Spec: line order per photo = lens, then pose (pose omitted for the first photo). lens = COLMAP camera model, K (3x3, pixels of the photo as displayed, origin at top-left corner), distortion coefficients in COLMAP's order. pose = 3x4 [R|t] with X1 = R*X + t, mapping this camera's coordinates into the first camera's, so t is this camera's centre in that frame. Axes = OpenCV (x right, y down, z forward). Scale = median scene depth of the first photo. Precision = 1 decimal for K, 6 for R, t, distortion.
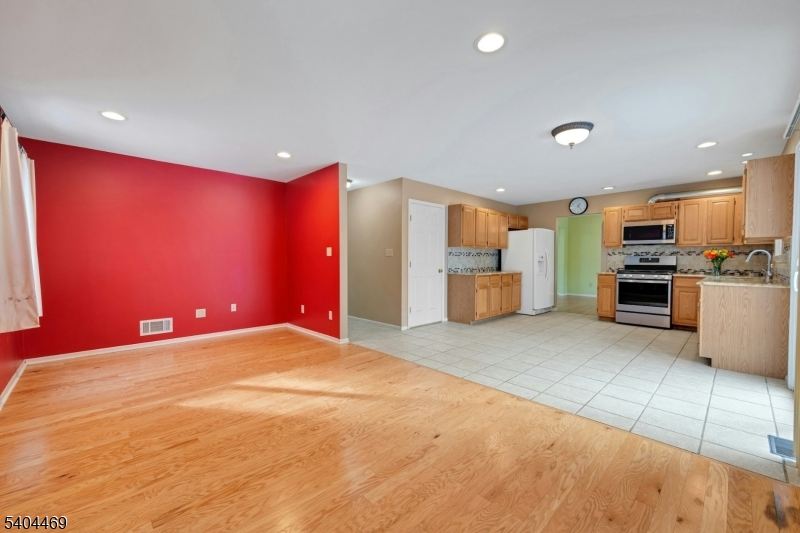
lens RADIAL K [[331.3, 0, 403.9], [0, 331.3, 266.7], [0, 0, 1]] dist [-0.002890, 0.000785]
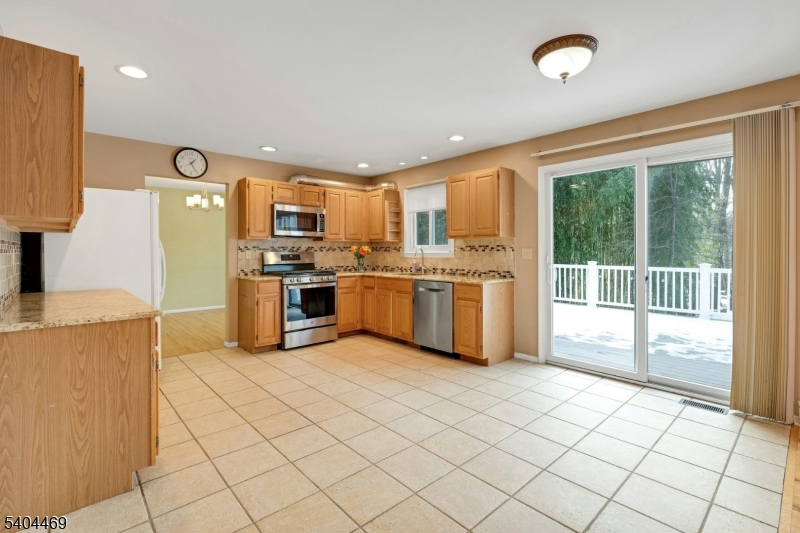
lens RADIAL K [[371.6, 0, 388.2], [0, 371.6, 251.1], [0, 0, 1]] dist [-0.001187, -0.000188]
pose [[0.032886, -0.002629, 0.999456, -0.268805], [0.024204, 0.999705, 0.001834, -0.071923], [-0.999166, 0.024130, 0.032940, 1.761366]]
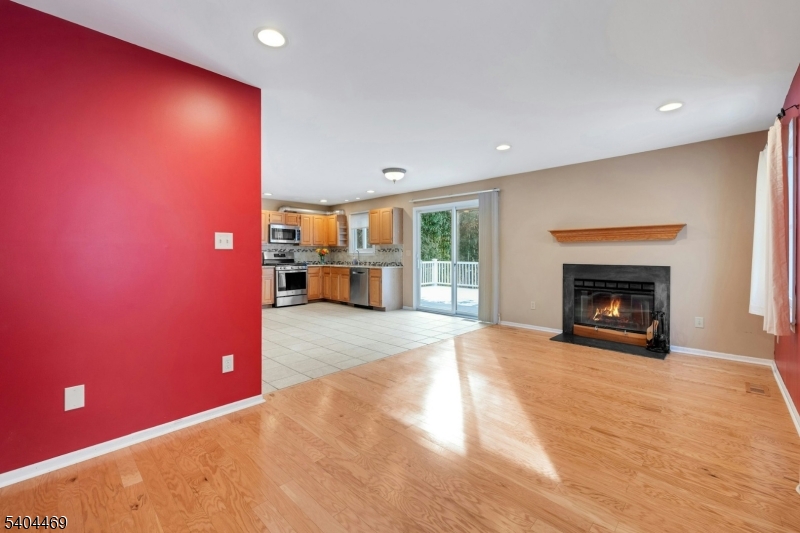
lens RADIAL K [[345.8, 0, 392.1], [0, 345.8, 256.0], [0, 0, 1]] dist [0.003827, 0.001041]
pose [[-0.040894, -0.007123, 0.999138, -1.484550], [0.022572, 0.999713, 0.008051, -0.043643], [-0.998908, 0.022882, -0.040722, 1.455509]]
